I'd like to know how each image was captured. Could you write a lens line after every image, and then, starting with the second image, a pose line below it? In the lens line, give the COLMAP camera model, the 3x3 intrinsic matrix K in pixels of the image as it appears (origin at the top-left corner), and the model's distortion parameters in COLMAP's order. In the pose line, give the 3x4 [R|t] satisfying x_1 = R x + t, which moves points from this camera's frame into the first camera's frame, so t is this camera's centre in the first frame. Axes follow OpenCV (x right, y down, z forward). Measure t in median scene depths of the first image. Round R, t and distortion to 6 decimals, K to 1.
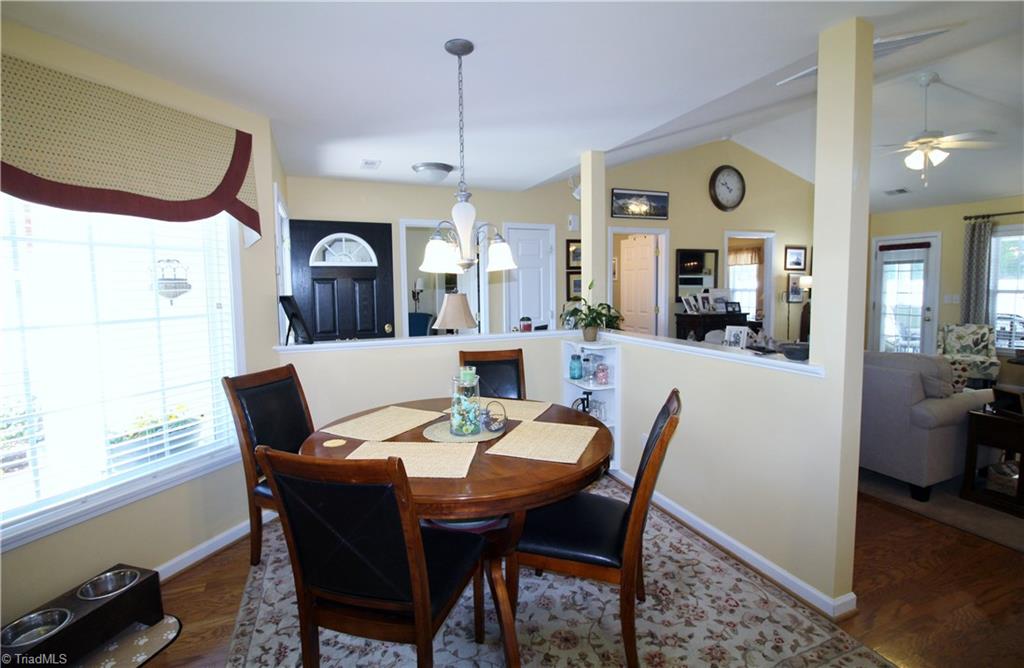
lens RADIAL K [[478.7, 0, 512.7], [0, 478.7, 322.9], [0, 0, 1]] dist [-0.002546, -0.012549]
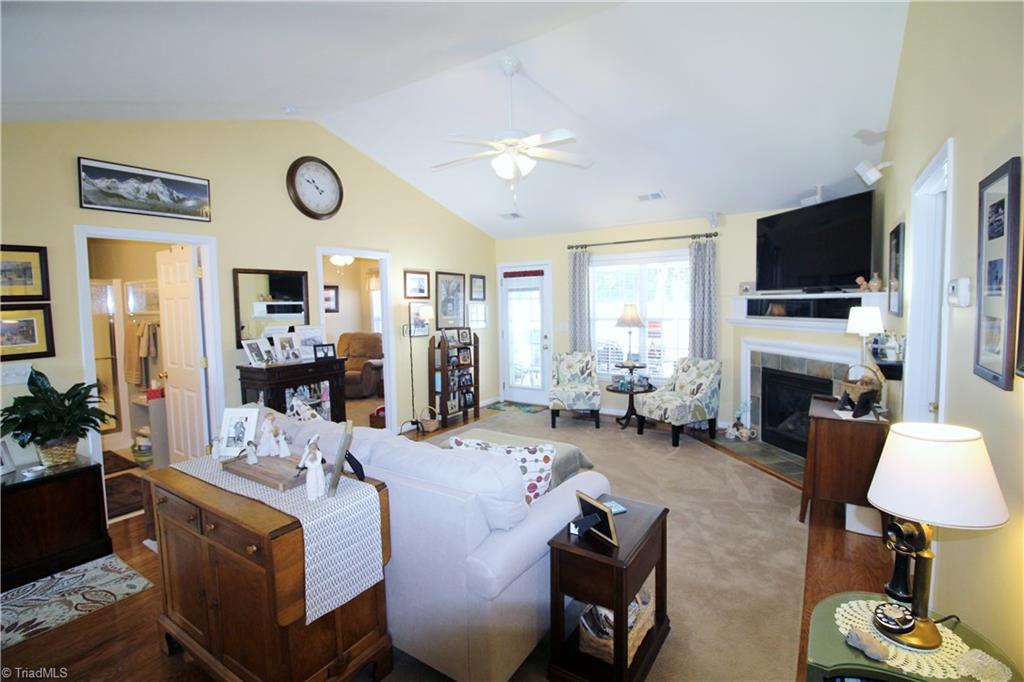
lens RADIAL K [[472.7, 0, 513.4], [0, 472.7, 330.9], [0, 0, 1]] dist [0.000193, -0.014582]
pose [[0.821460, -0.038742, 0.568949, 0.308839], [0.052742, 0.998575, -0.008153, -0.045595], [-0.567822, 0.036705, 0.822333, 0.266732]]
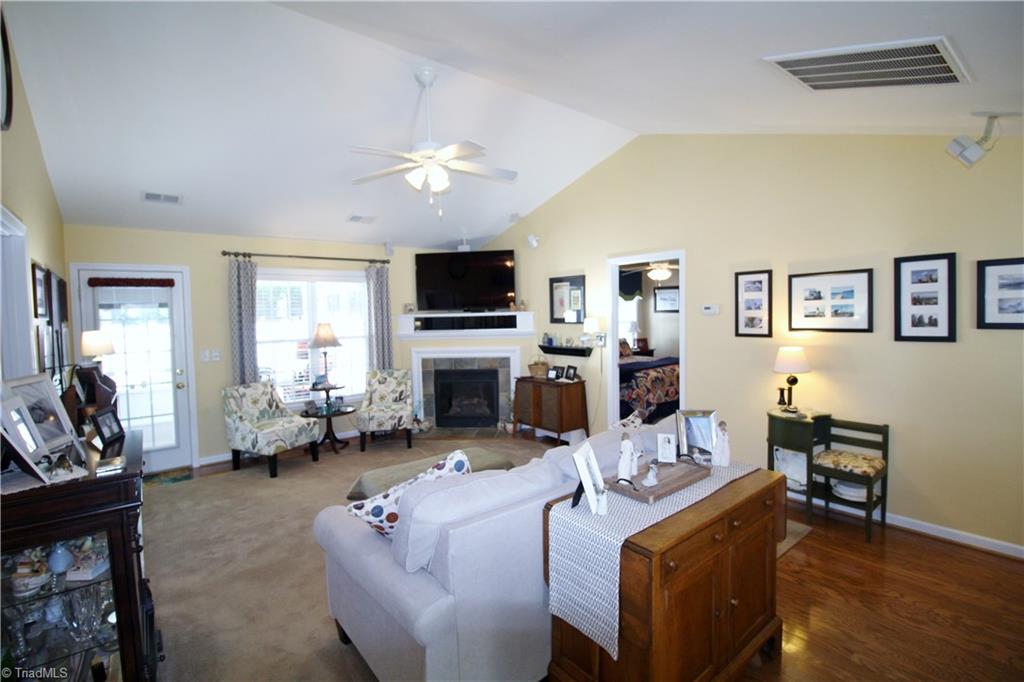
lens RADIAL K [[472.7, 0, 513.4], [0, 472.7, 330.9], [0, 0, 1]] dist [0.000193, -0.014582]
pose [[-0.301911, -0.019608, 0.953135, 0.053974], [0.099937, 0.993629, 0.052097, -0.093654], [-0.948084, 0.110982, -0.298028, 0.874557]]
